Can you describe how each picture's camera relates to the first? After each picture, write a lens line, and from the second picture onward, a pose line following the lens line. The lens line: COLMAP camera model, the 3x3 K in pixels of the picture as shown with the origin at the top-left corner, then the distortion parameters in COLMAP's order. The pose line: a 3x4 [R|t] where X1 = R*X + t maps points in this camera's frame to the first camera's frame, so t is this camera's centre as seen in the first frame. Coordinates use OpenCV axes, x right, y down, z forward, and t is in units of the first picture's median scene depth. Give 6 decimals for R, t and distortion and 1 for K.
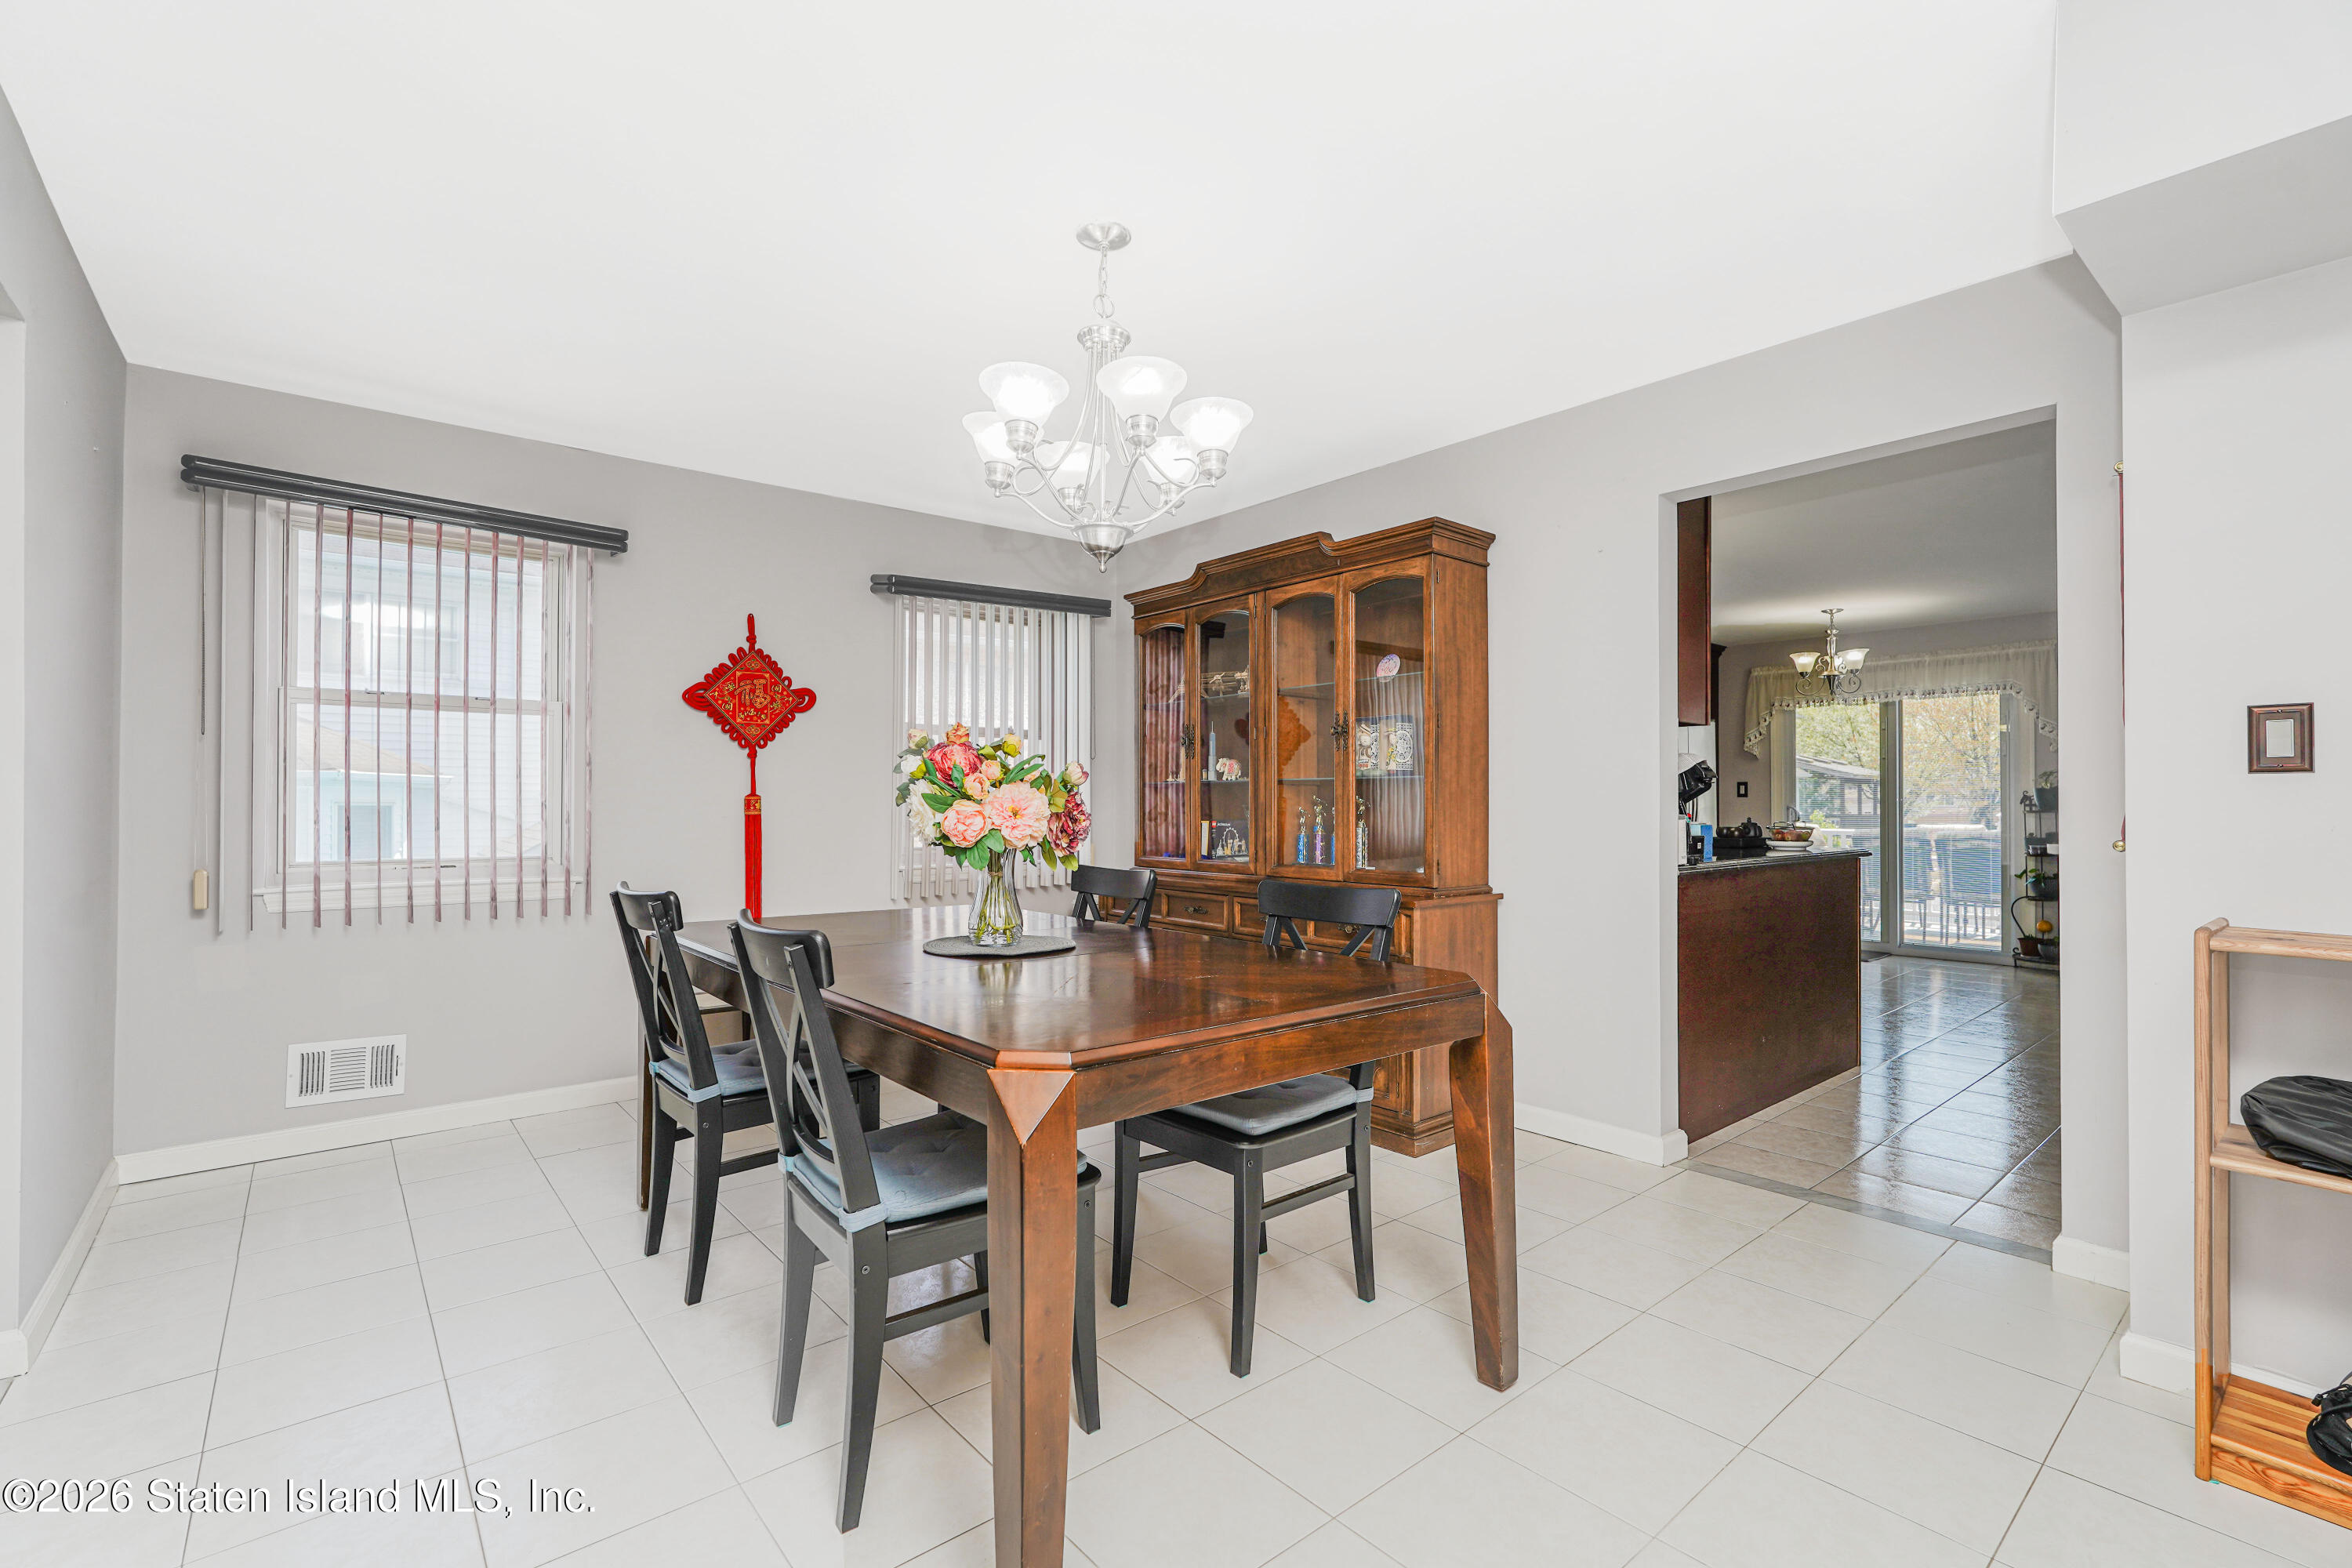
lens RADIAL K [[1038.0, 0, 1179.2], [0, 1038.0, 805.0], [0, 0, 1]] dist [-0.012713, 0.006137]
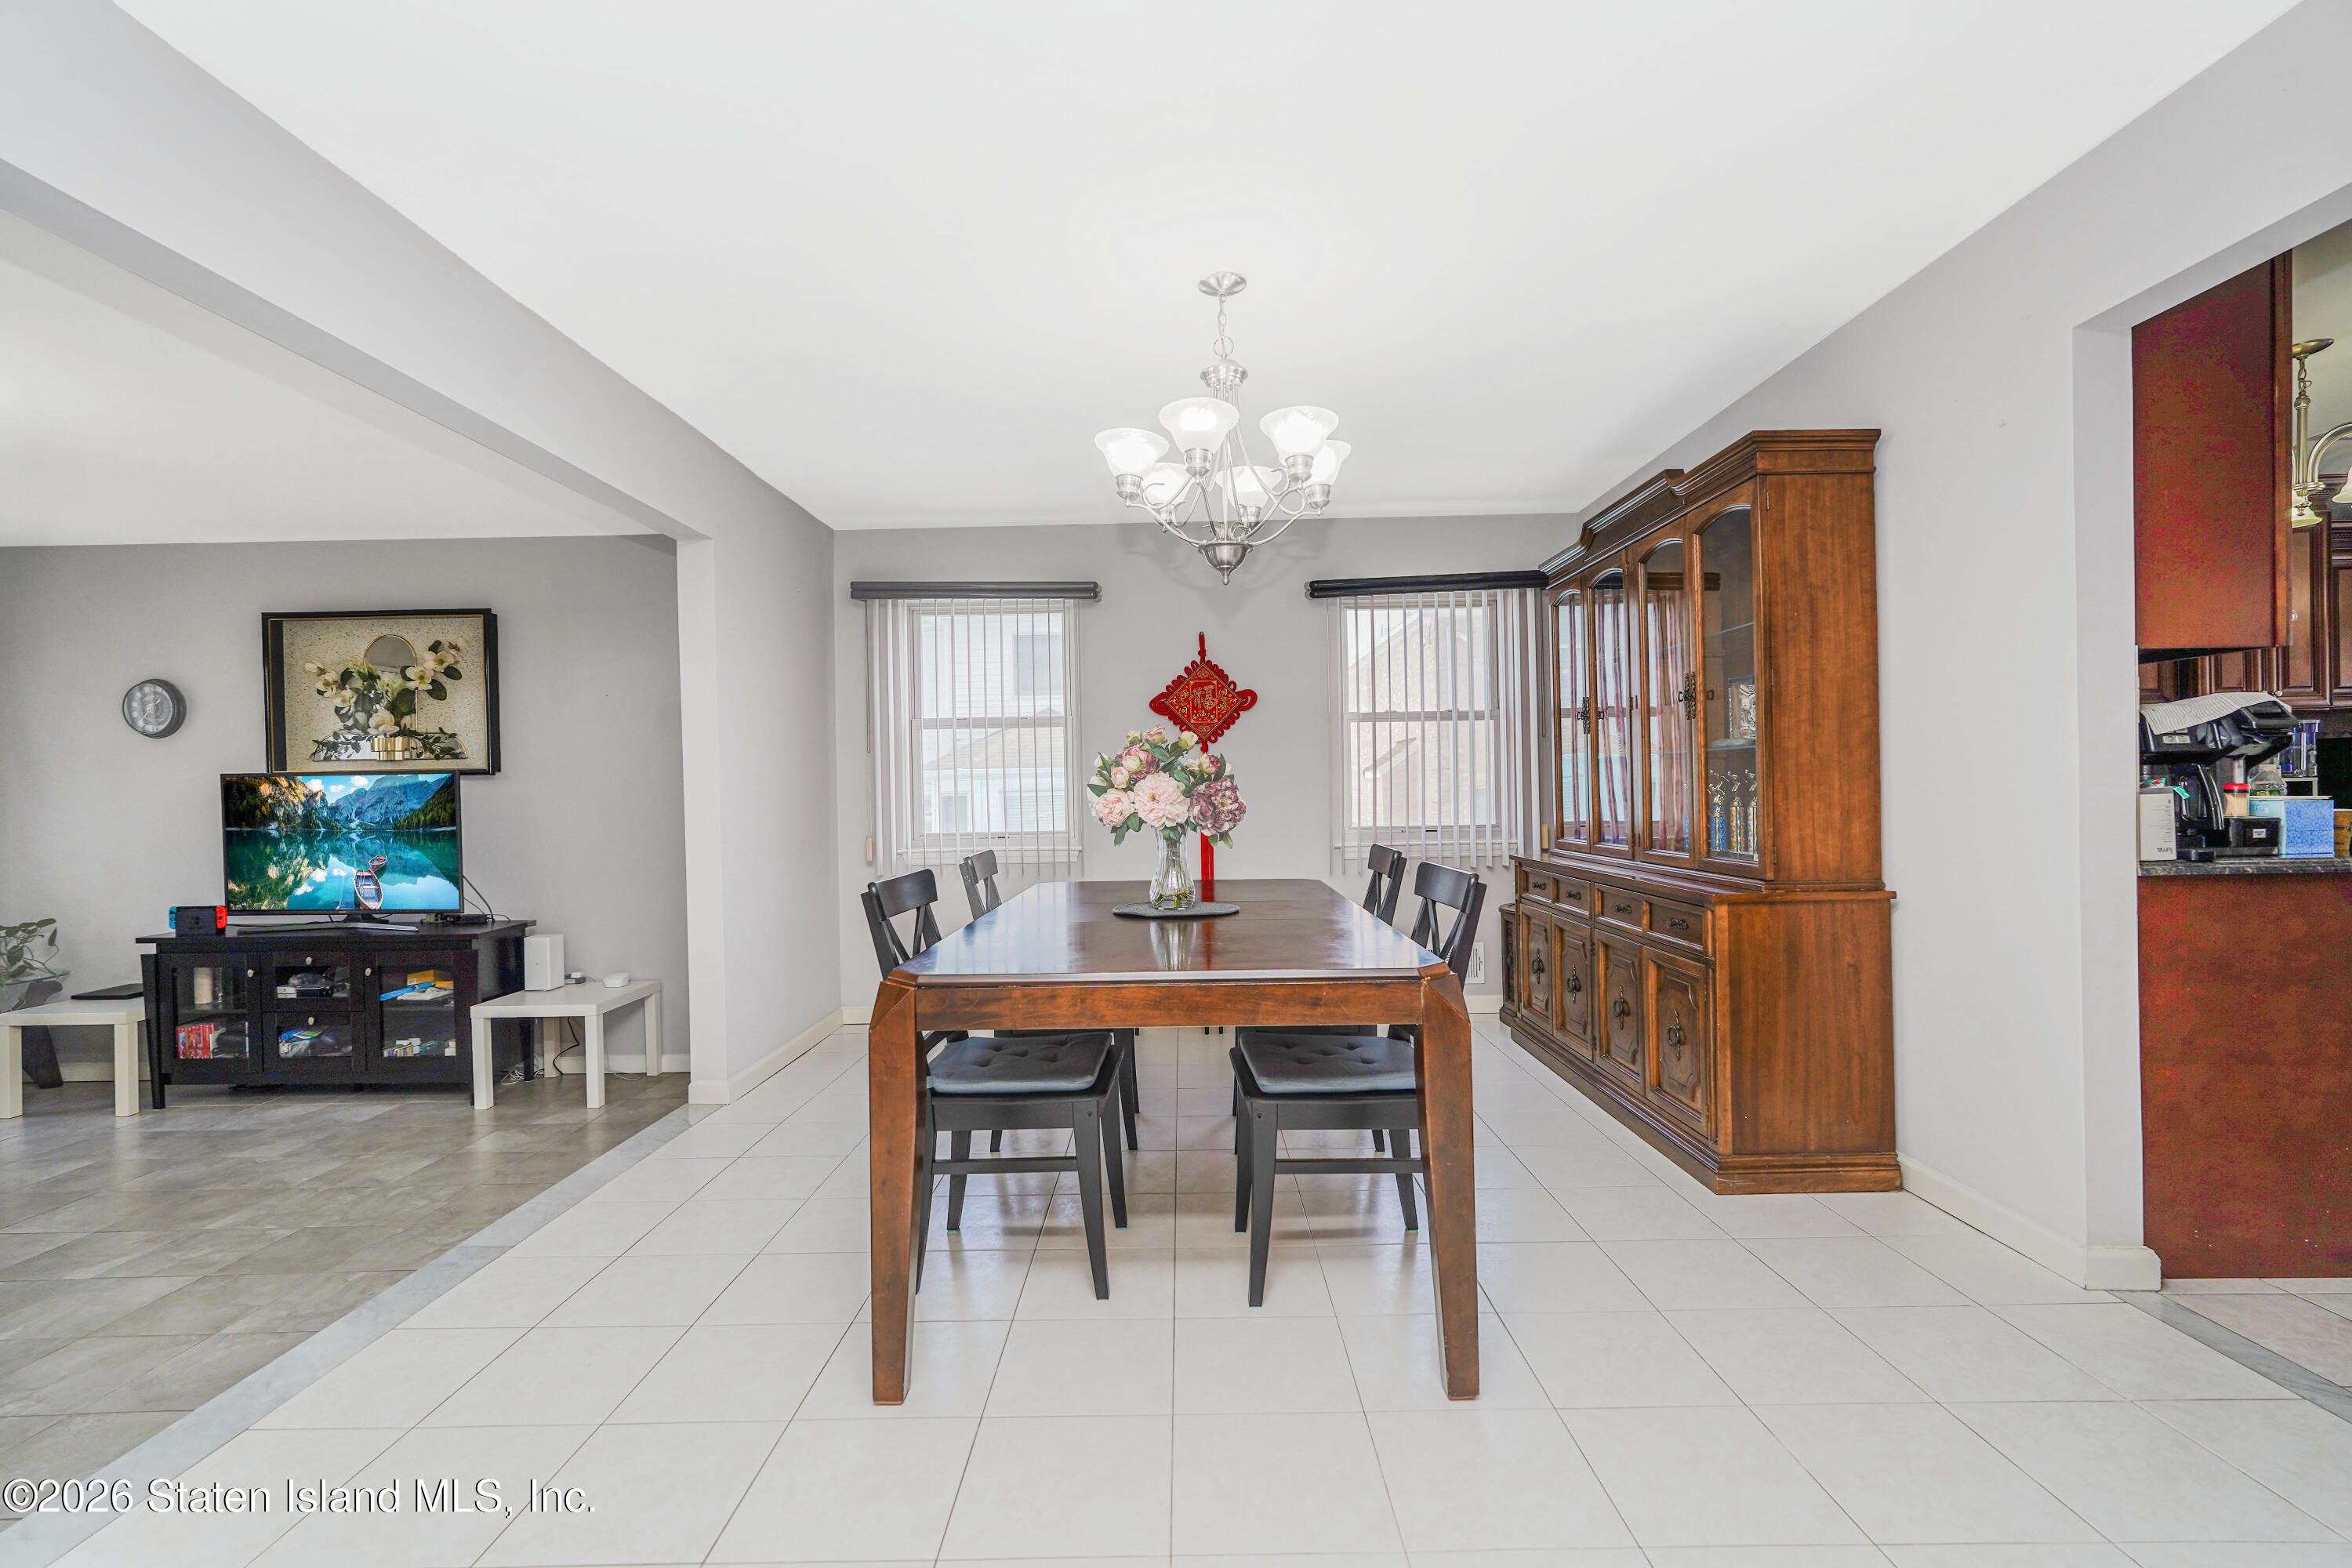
lens RADIAL K [[1038.0, 0, 1174.8], [0, 1038.0, 788.2], [0, 0, 1]] dist [-0.012713, 0.006137]
pose [[0.765450, -0.016158, -0.643292, 0.389599], [0.018625, 0.999822, -0.002952, 0.000352], [0.643226, -0.009721, 0.765615, 0.061614]]
